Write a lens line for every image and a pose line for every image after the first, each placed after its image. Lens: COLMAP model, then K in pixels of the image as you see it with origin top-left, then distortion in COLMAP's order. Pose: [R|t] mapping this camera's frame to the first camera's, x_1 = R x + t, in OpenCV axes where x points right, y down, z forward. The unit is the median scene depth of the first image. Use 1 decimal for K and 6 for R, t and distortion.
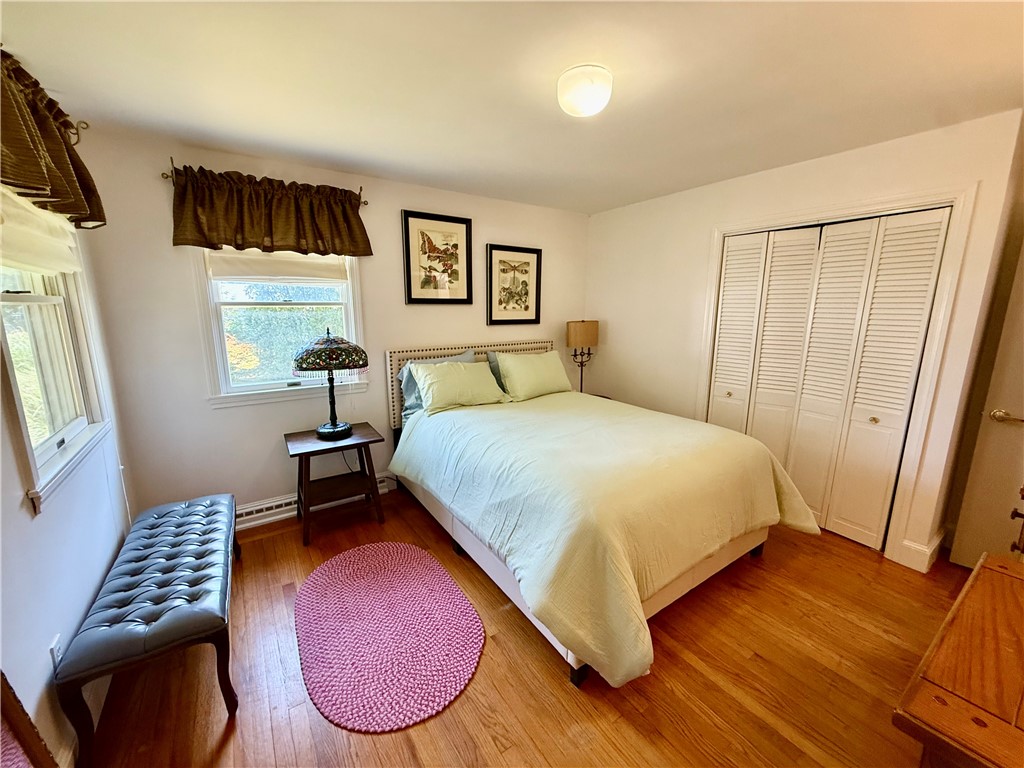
lens RADIAL K [[409.2, 0, 511.0], [0, 409.2, 385.5], [0, 0, 1]] dist [0.000687, -0.000505]
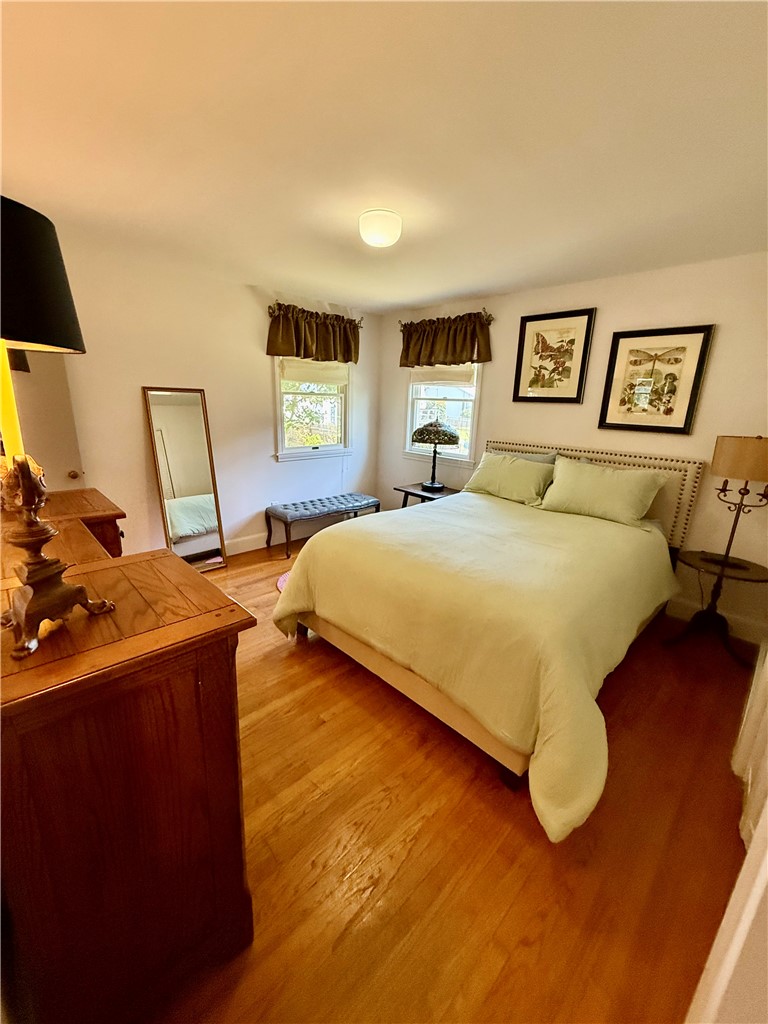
lens RADIAL K [[409.2, 0, 383.3], [0, 409.2, 511.1], [0, 0, 1]] dist [0.000687, -0.000505]
pose [[0.167096, 0.266103, -0.949351, 0.815625], [-0.219391, 0.948783, 0.227329, -0.086171], [0.961221, 0.170294, 0.216919, 0.440956]]
